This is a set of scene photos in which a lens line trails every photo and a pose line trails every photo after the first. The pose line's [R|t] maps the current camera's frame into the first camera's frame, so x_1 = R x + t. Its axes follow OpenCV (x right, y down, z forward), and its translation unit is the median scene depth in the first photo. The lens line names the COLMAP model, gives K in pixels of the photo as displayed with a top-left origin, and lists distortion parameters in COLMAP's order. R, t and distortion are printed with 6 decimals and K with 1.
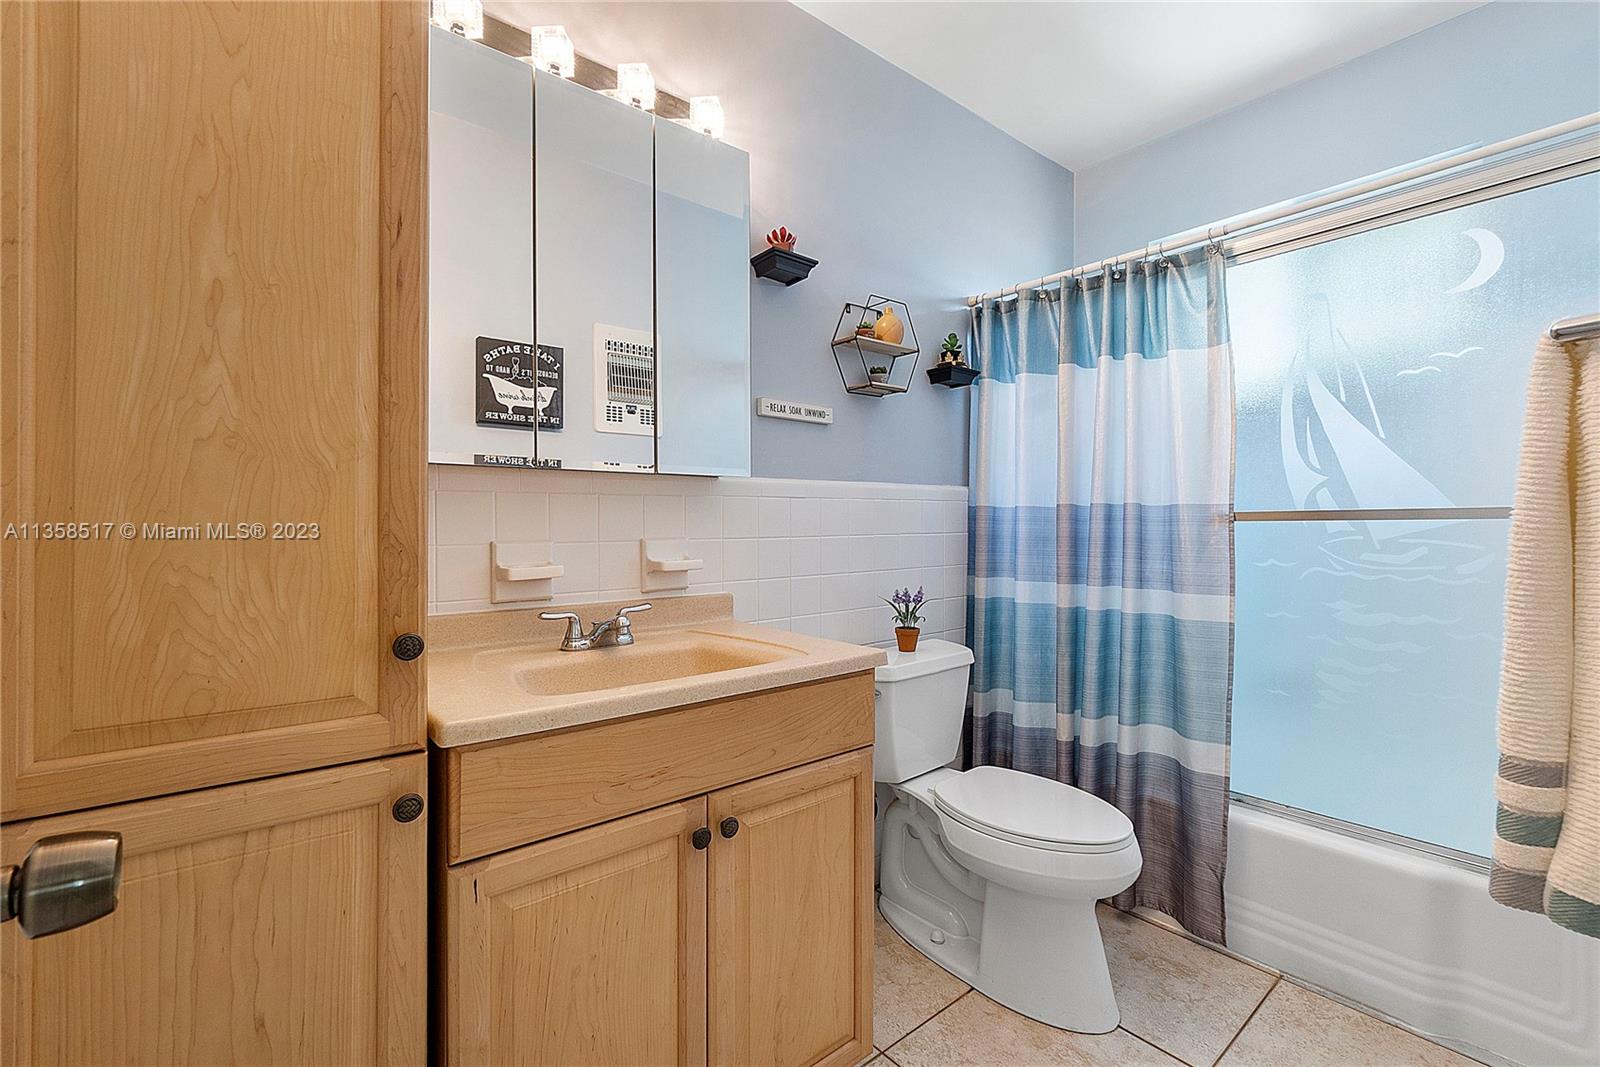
lens RADIAL K [[694.8, 0, 793.7], [0, 694.8, 530.4], [0, 0, 1]] dist [-0.009269, 0.002955]
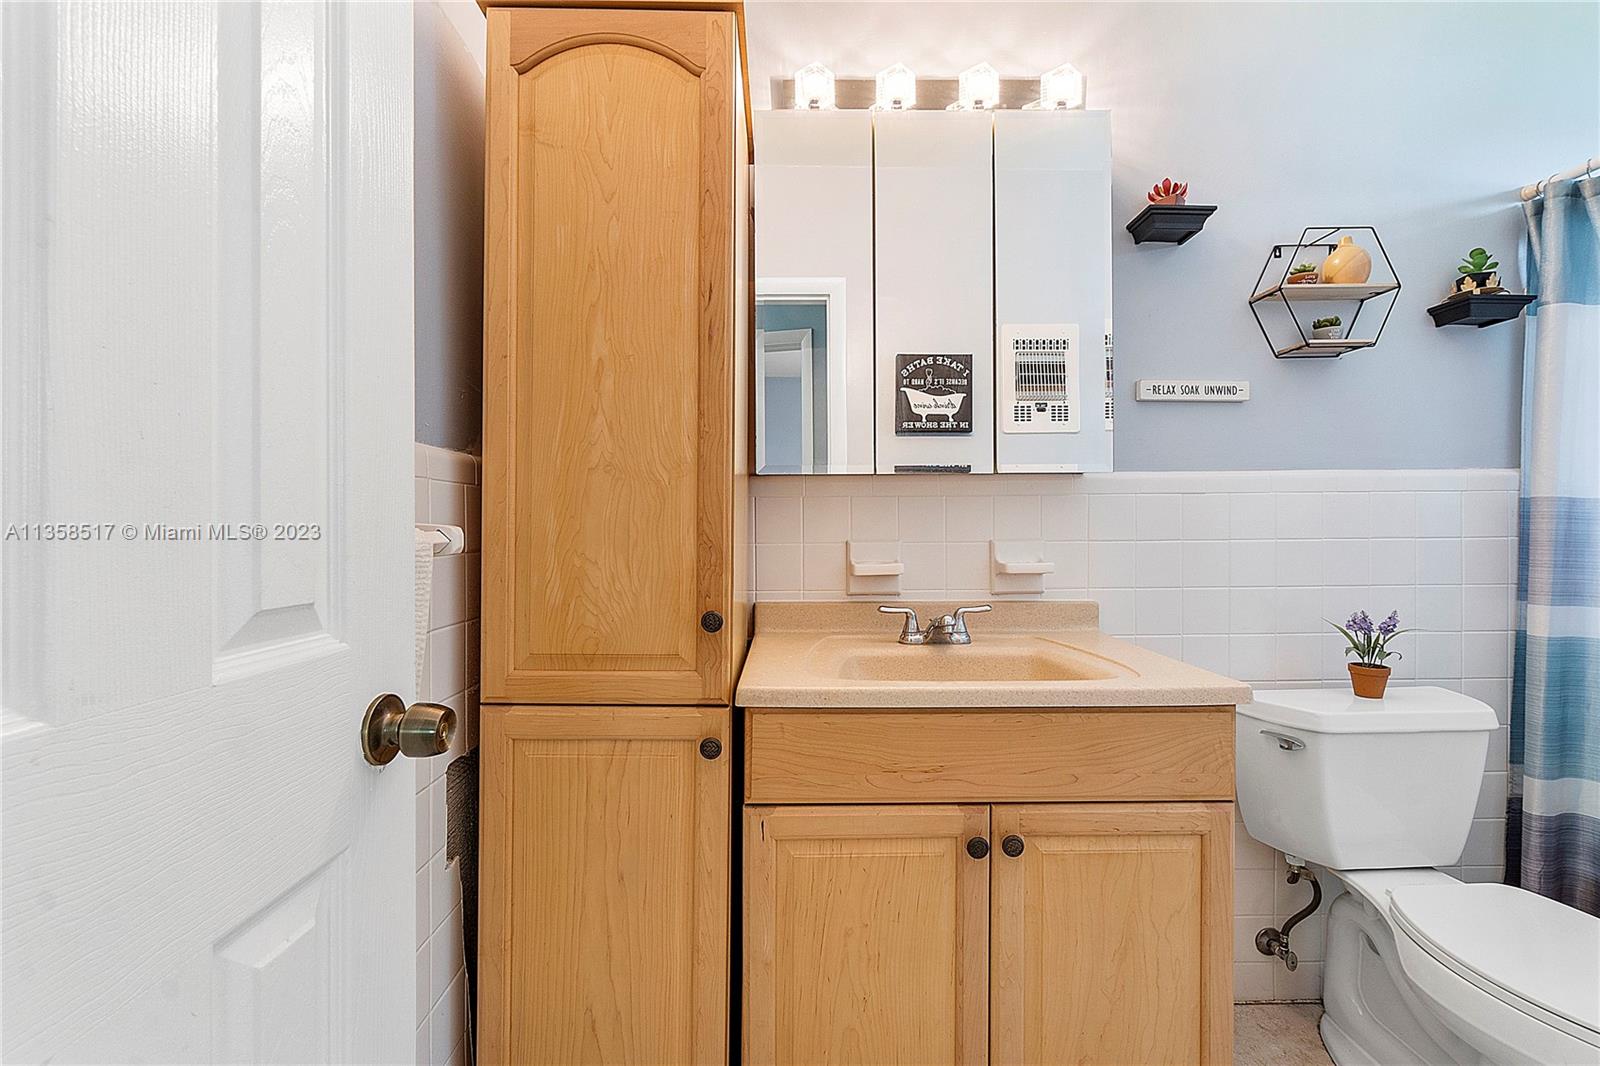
lens RADIAL K [[694.8, 0, 790.3], [0, 694.8, 529.1], [0, 0, 1]] dist [-0.009269, 0.002955]
pose [[0.776699, 0.003789, -0.629861, 0.179288], [-0.004977, 0.999988, -0.000122, -0.001484], [0.629852, 0.003229, 0.776708, 0.049161]]
